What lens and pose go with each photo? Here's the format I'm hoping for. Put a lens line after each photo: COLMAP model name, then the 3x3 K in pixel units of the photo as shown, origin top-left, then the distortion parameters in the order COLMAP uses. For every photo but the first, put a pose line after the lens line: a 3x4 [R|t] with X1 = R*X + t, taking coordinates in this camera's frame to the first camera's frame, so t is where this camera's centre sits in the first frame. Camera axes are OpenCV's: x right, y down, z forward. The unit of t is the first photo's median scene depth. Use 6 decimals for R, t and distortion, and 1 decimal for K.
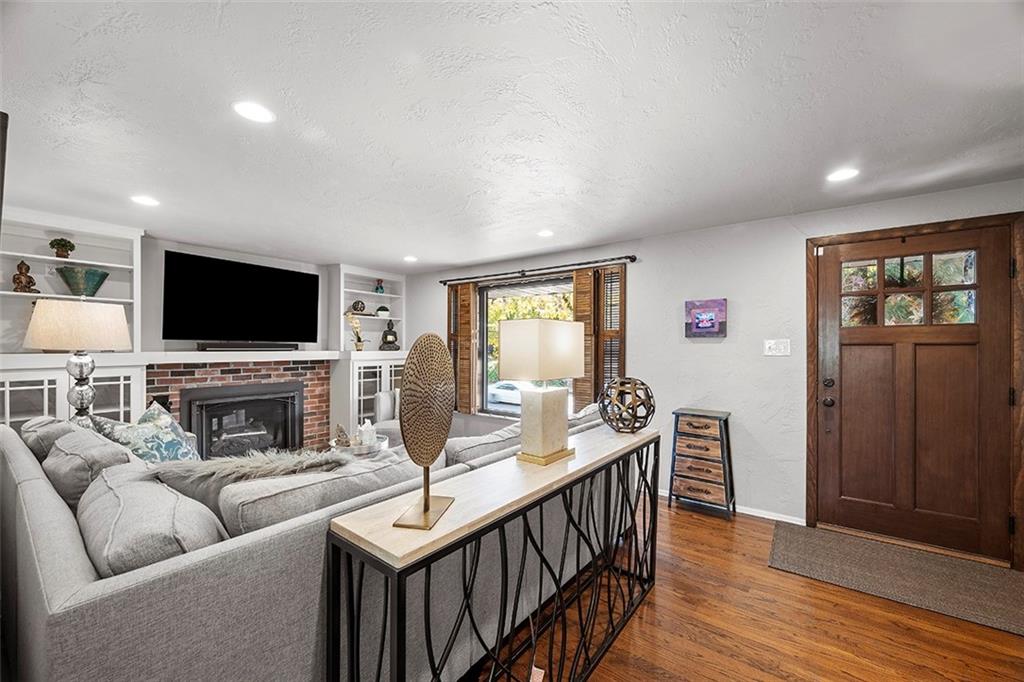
lens RADIAL K [[405.7, 0, 512.5], [0, 405.7, 347.5], [0, 0, 1]] dist [0.002075, -0.000761]
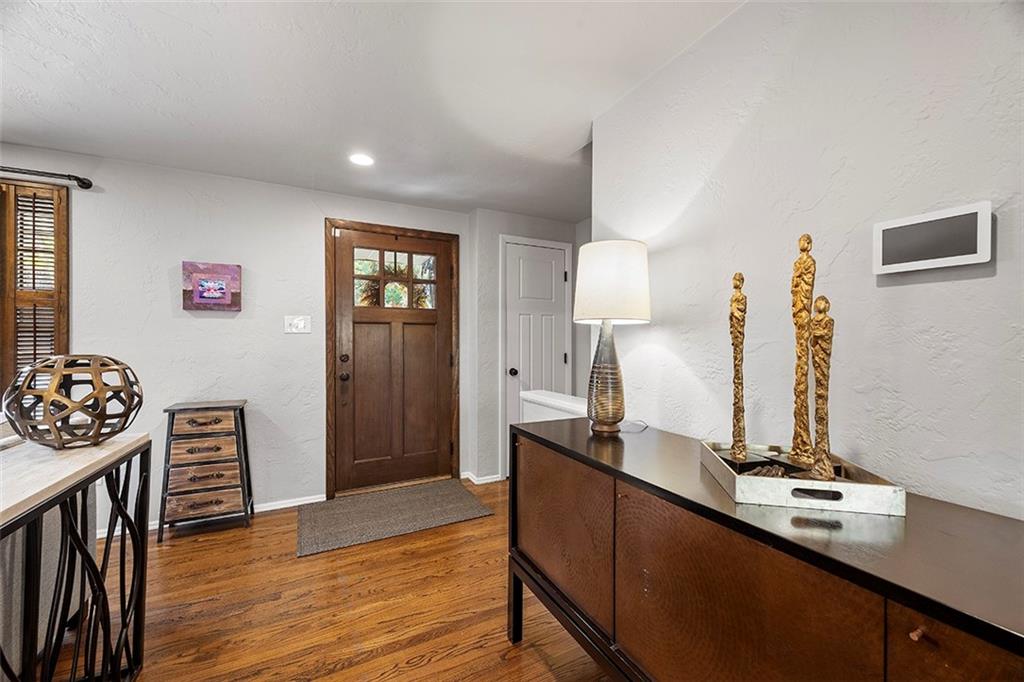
lens RADIAL K [[405.7, 0, 516.8], [0, 405.7, 342.8], [0, 0, 1]] dist [0.002075, -0.000761]
pose [[0.439539, -0.006023, 0.898203, 0.022838], [0.003185, 0.999982, 0.005147, 0.044422], [-0.898218, 0.000598, 0.439550, 0.132530]]
